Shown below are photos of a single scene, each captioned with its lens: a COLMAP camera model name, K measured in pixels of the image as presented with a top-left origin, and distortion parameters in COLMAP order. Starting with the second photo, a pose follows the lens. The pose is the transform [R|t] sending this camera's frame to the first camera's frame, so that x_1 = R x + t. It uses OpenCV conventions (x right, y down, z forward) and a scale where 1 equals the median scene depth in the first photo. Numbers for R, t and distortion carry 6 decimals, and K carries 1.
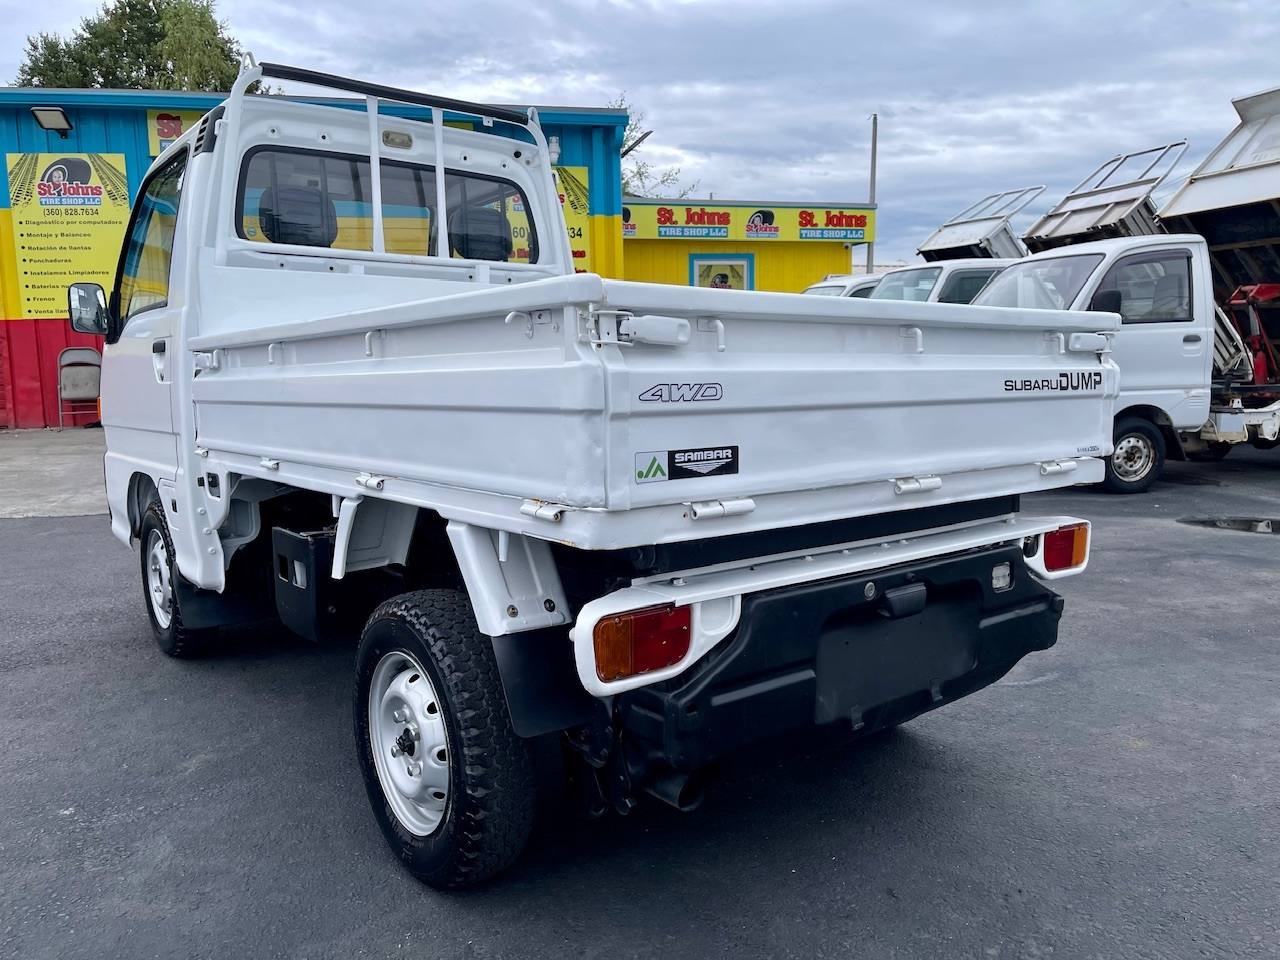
lens RADIAL K [[962.1, 0, 641.7], [0, 962.1, 471.5], [0, 0, 1]] dist [0.079669, -0.114097]
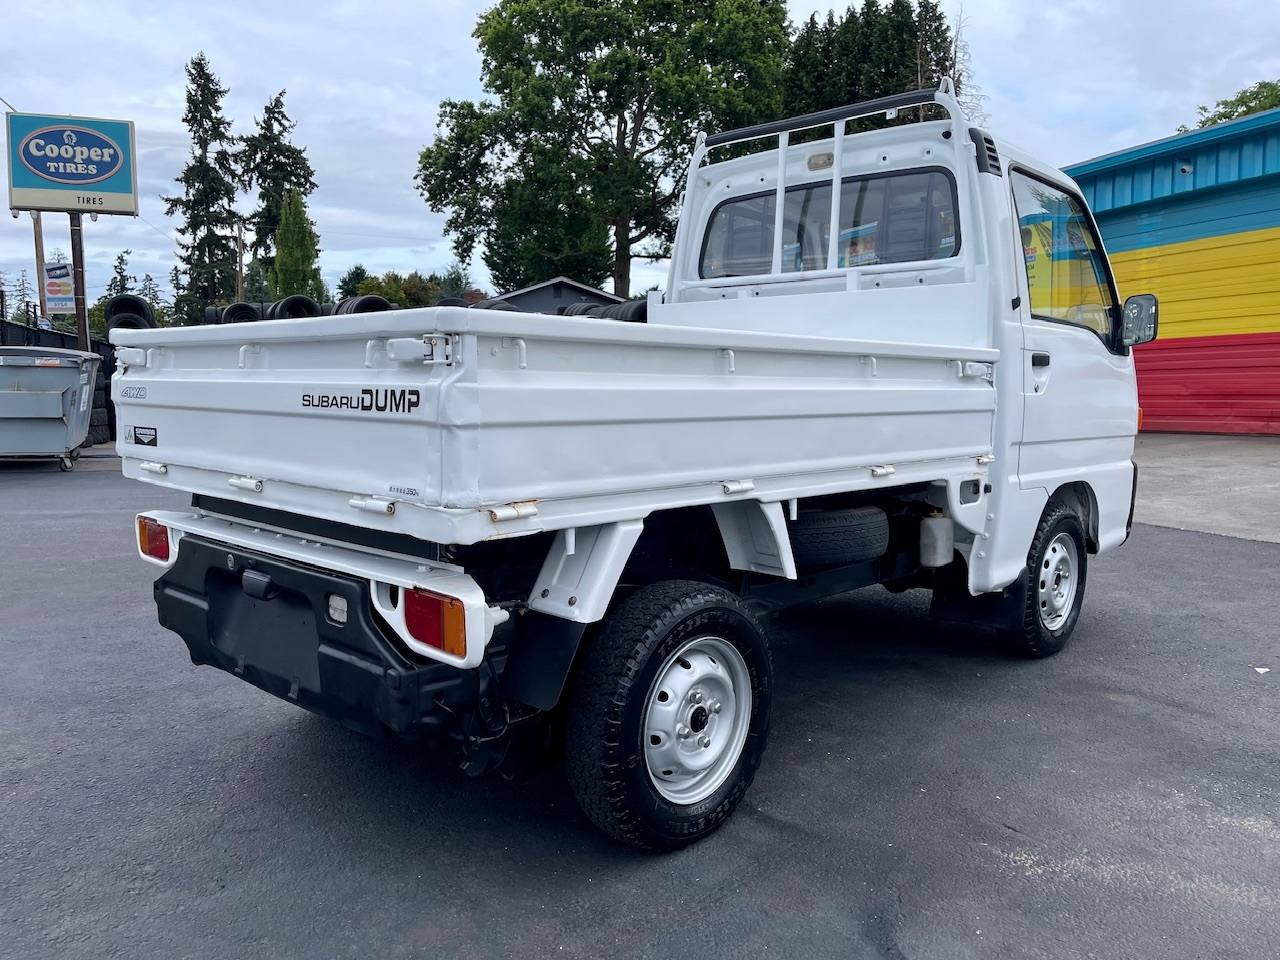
lens RADIAL K [[970.5, 0, 645.4], [0, 970.5, 482.8], [0, 0, 1]] dist [0.076631, -0.108954]
pose [[0.141695, 0.108652, -0.983929, 0.713815], [-0.106811, 0.989833, 0.093922, -0.070315], [0.984131, 0.091786, 0.151860, 0.622292]]
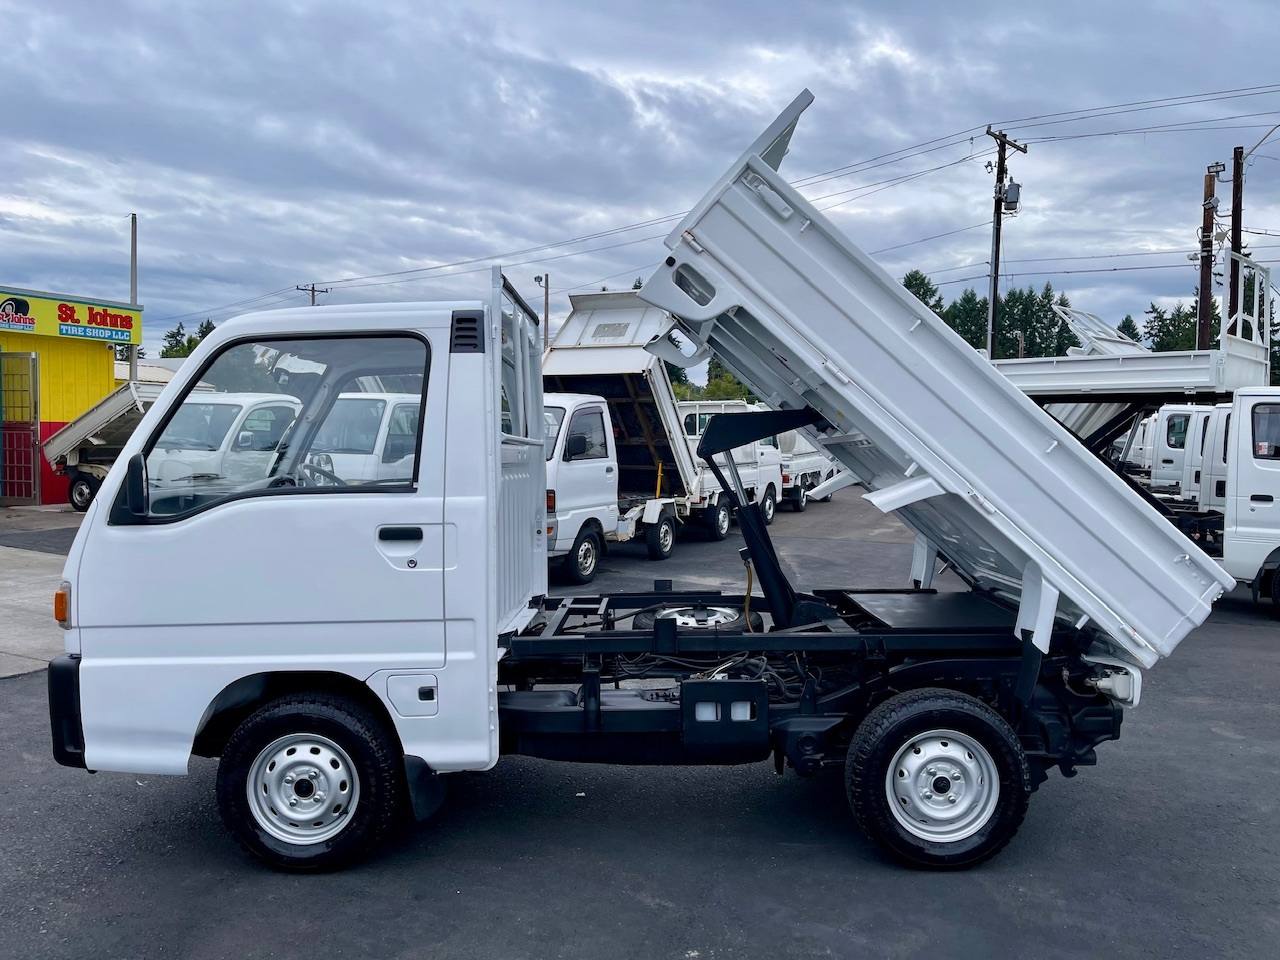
lens RADIAL K [[962.6, 0, 641.8], [0, 962.6, 479.5], [0, 0, 1]] dist [0.096171, -0.138006]
pose [[0.628711, -0.014235, 0.777509, -0.939251], [0.081529, 0.995529, -0.047699, -0.098811], [-0.773353, 0.093379, 0.627061, 0.166447]]
